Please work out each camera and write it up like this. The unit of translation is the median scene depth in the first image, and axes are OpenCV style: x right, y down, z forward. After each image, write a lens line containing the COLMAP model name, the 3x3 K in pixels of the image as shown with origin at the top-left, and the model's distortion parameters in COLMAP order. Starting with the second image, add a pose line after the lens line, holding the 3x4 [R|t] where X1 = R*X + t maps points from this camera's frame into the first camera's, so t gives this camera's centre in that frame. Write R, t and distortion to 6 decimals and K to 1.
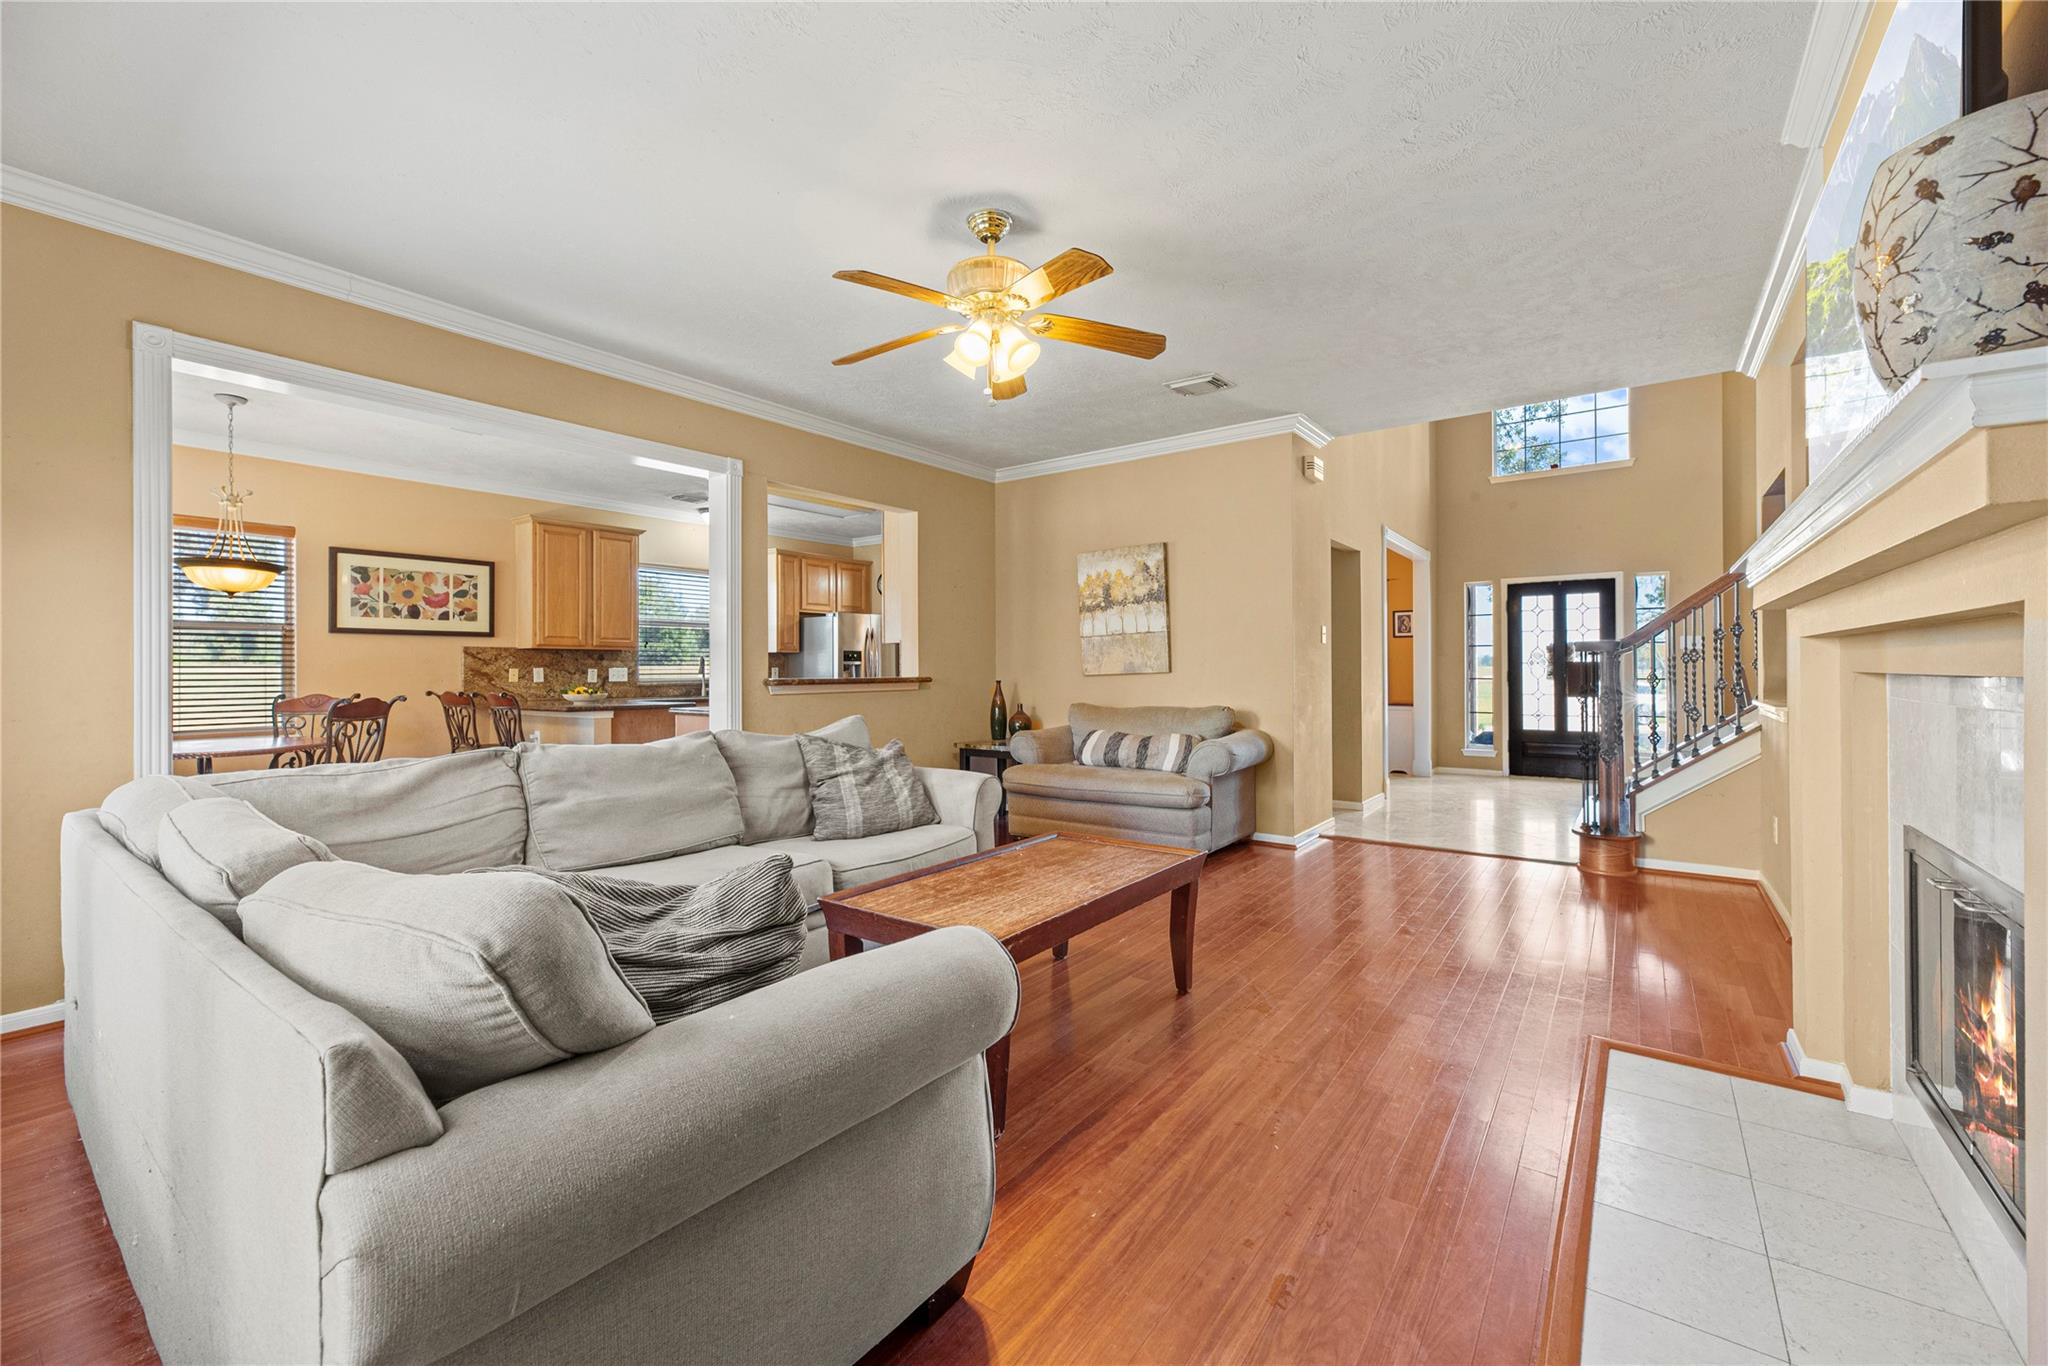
lens RADIAL K [[828.5, 0, 1020.9], [0, 828.5, 664.1], [0, 0, 1]] dist [0.003646, 0.000894]
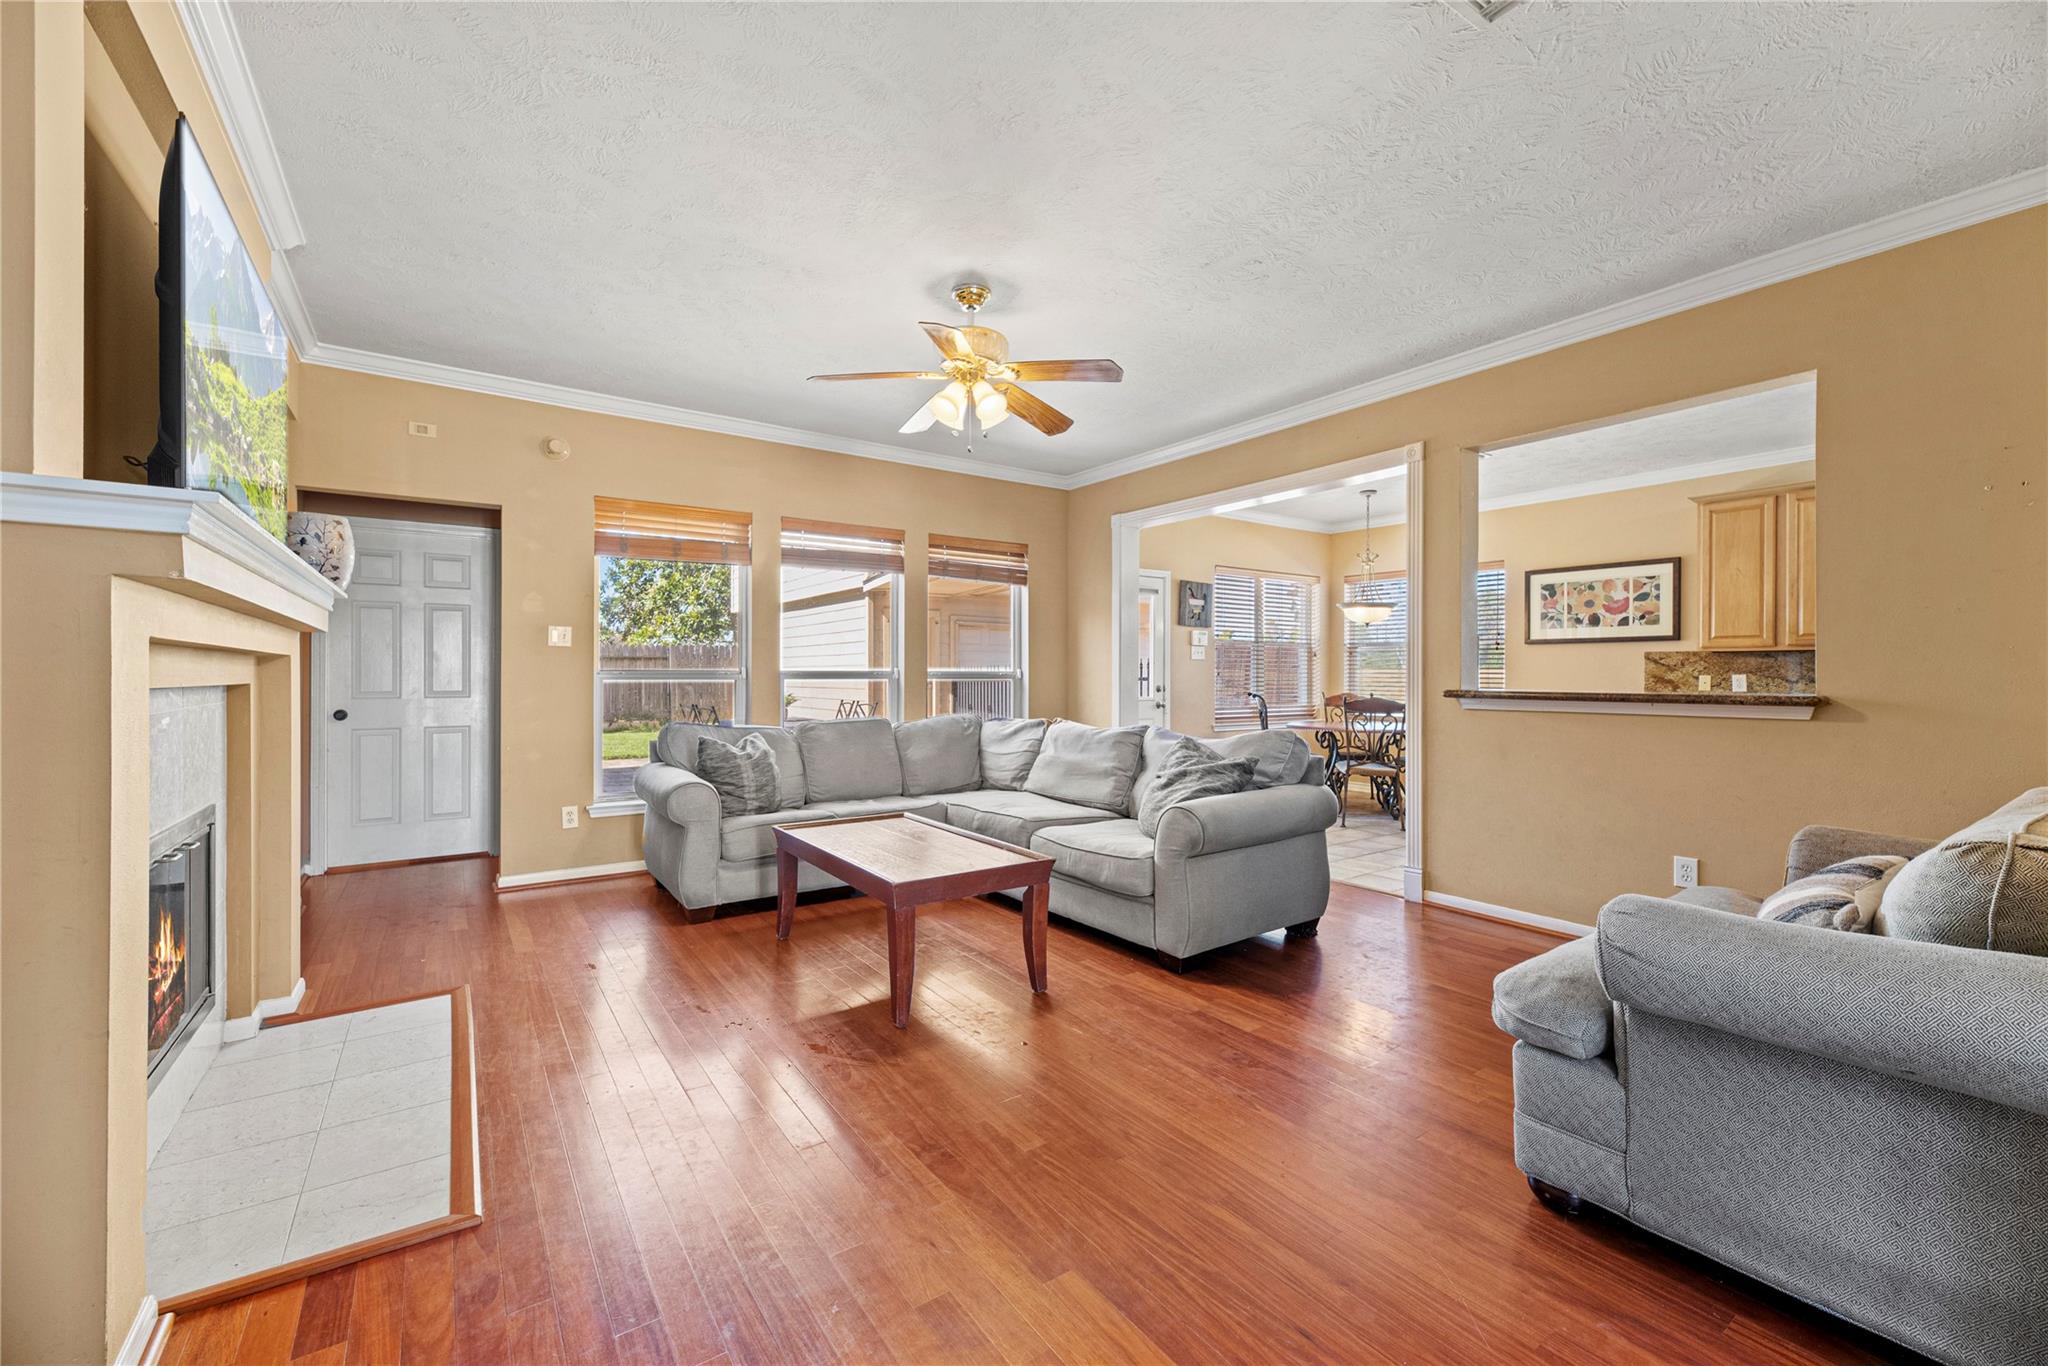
lens RADIAL K [[828.5, 0, 1024.7], [0, 828.5, 672.4], [0, 0, 1]] dist [0.003646, 0.000894]
pose [[-0.319068, 0.001509, -0.947731, 0.479525], [0.004265, 0.999991, 0.000156, -0.001105], [0.947722, -0.003992, -0.319071, 0.662344]]
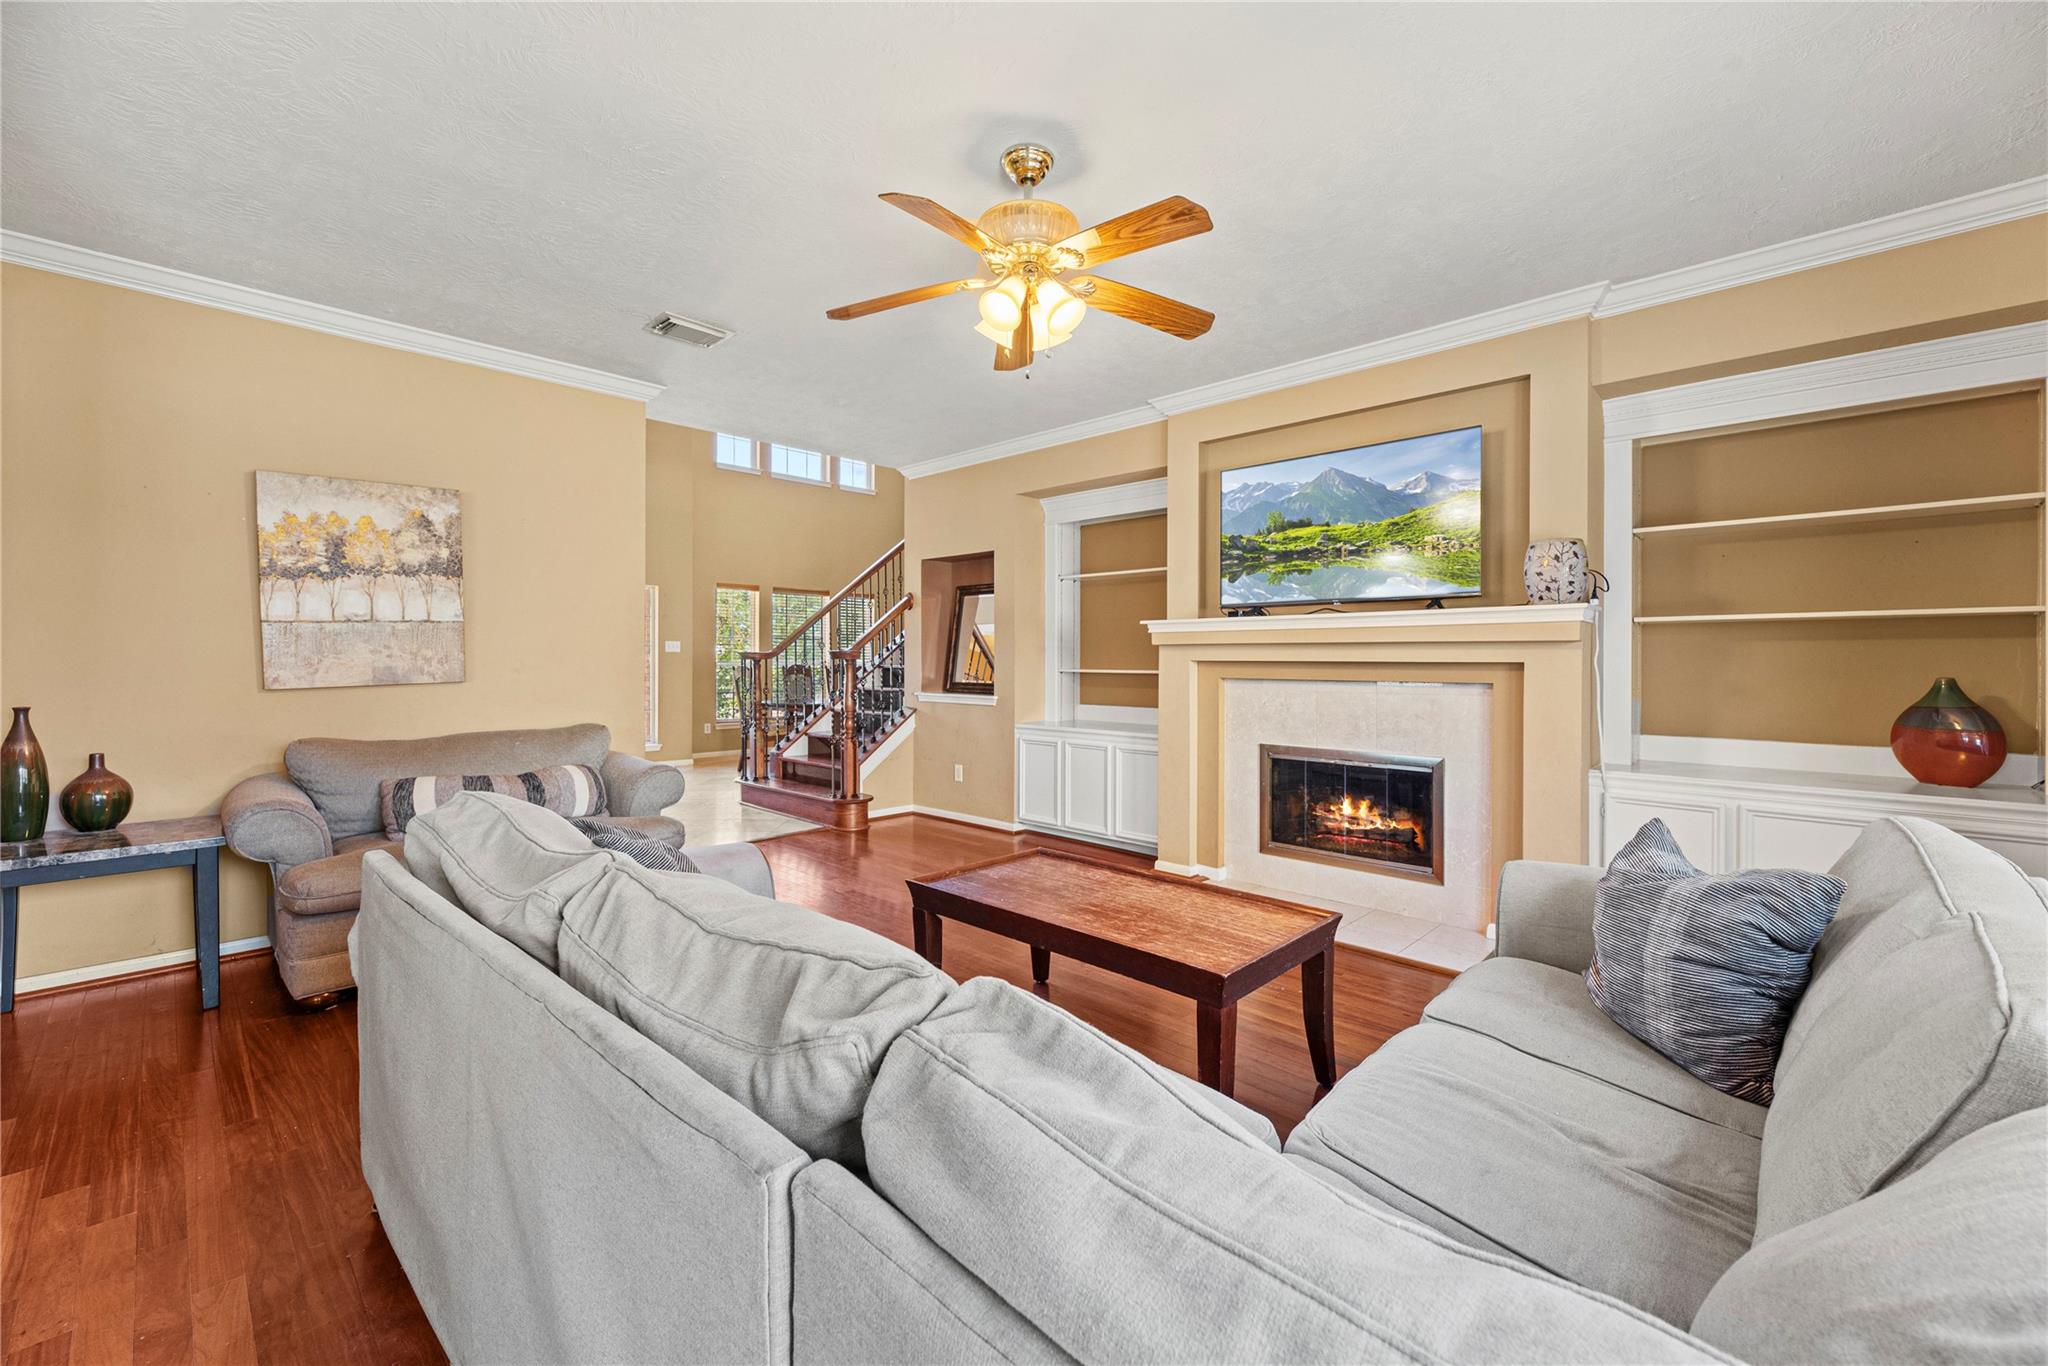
lens RADIAL K [[828.5, 0, 1028.0], [0, 828.5, 666.5], [0, 0, 1]] dist [0.003646, 0.000894]
pose [[0.125111, -0.003768, 0.992136, -0.402392], [-0.007645, 0.999959, 0.004762, -0.008797], [-0.992113, -0.008180, 0.125077, 0.408925]]
